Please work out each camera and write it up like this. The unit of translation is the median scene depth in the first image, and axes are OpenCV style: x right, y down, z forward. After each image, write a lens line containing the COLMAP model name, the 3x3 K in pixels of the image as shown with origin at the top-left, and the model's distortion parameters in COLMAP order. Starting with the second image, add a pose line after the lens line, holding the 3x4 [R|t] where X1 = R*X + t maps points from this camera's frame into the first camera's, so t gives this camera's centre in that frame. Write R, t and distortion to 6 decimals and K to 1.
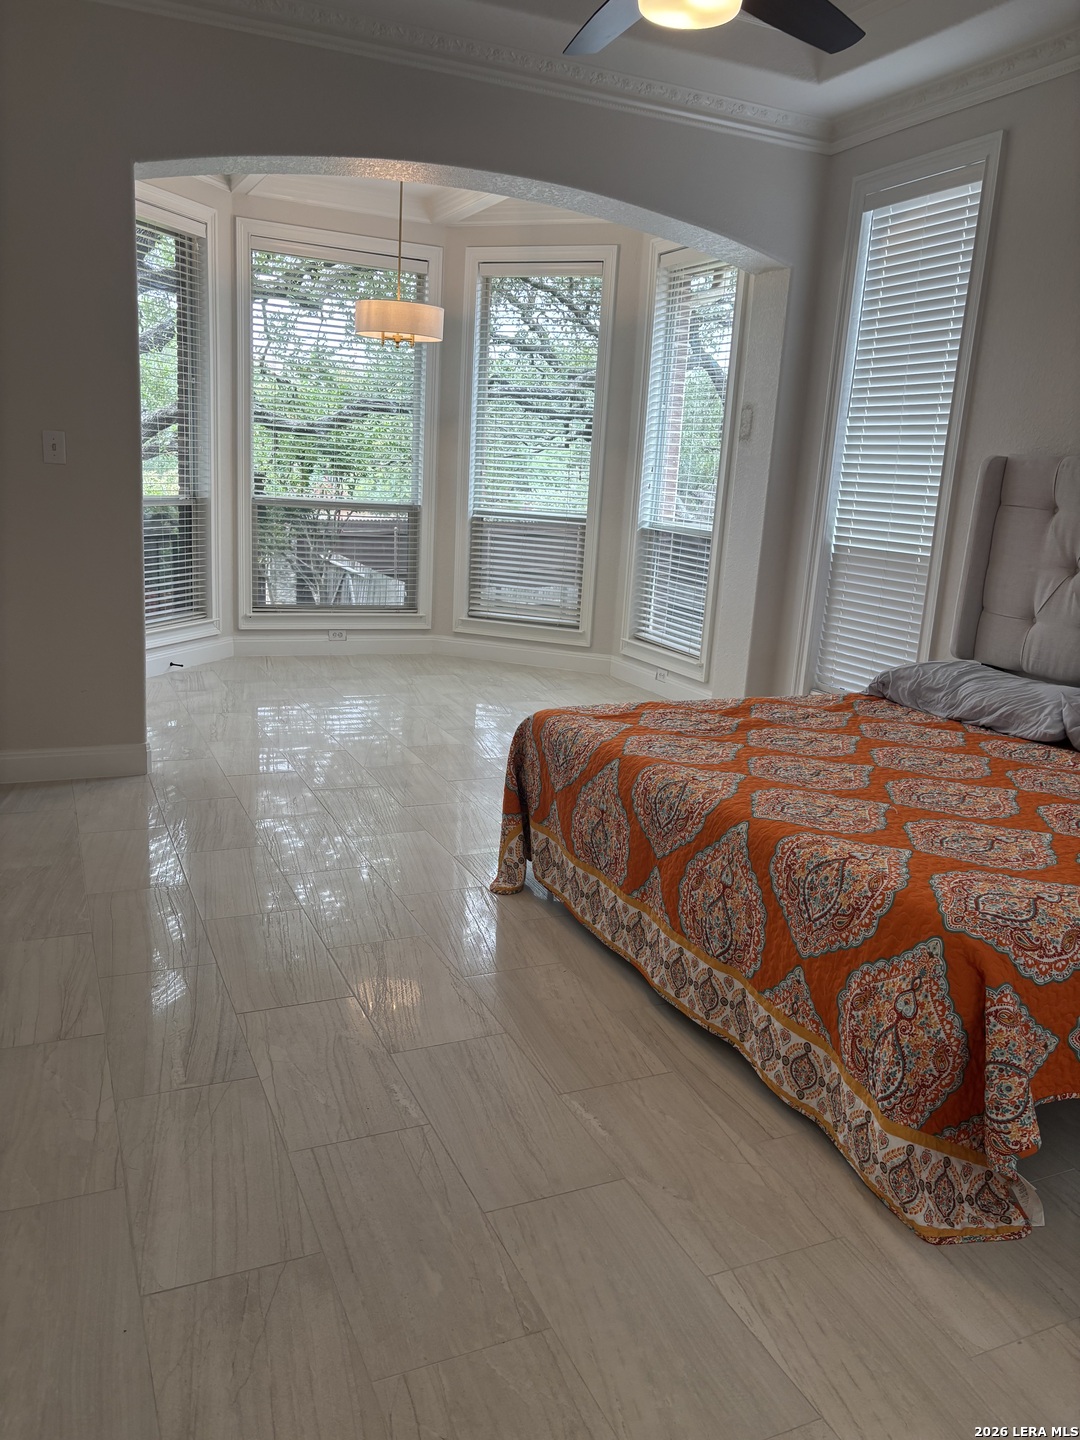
lens RADIAL K [[1101.5, 0, 540.0], [0, 1101.5, 720.0], [0, 0, 1]] dist [0.000345, 0.004687]
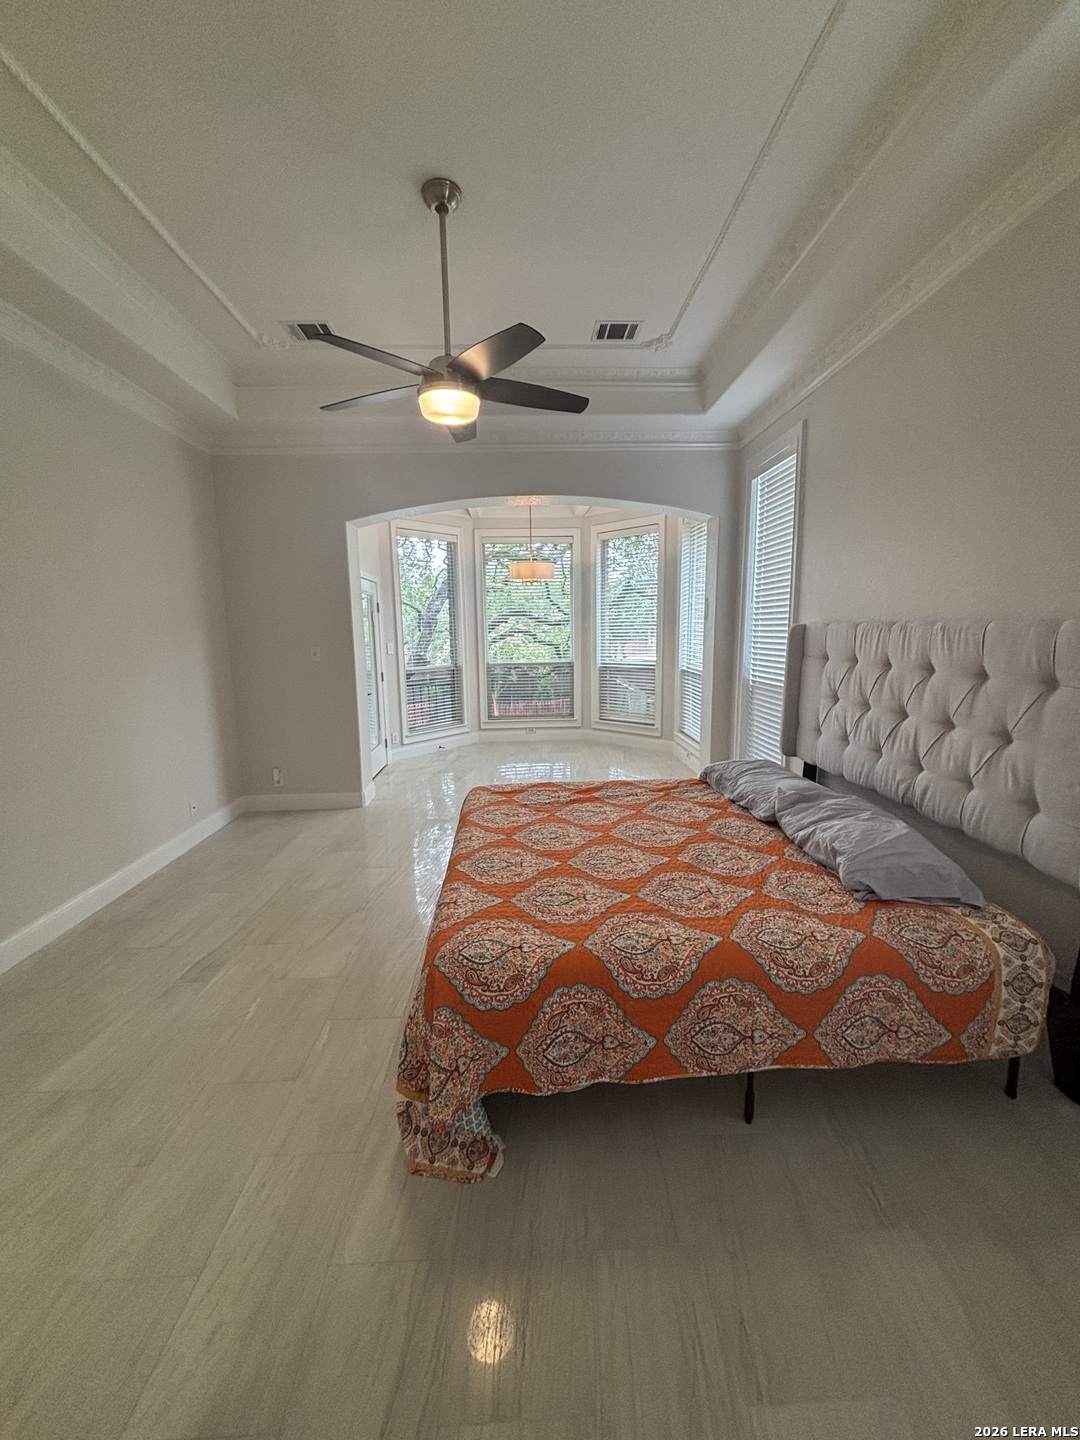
lens RADIAL K [[577.7, 0, 538.9], [0, 577.7, 714.9], [0, 0, 1]] dist [0.001159, -0.000528]
pose [[0.924004, -0.015488, -0.382068, 0.376235], [-0.015818, 0.996776, -0.078662, -0.044073], [0.382054, 0.078727, 0.920780, 0.126687]]
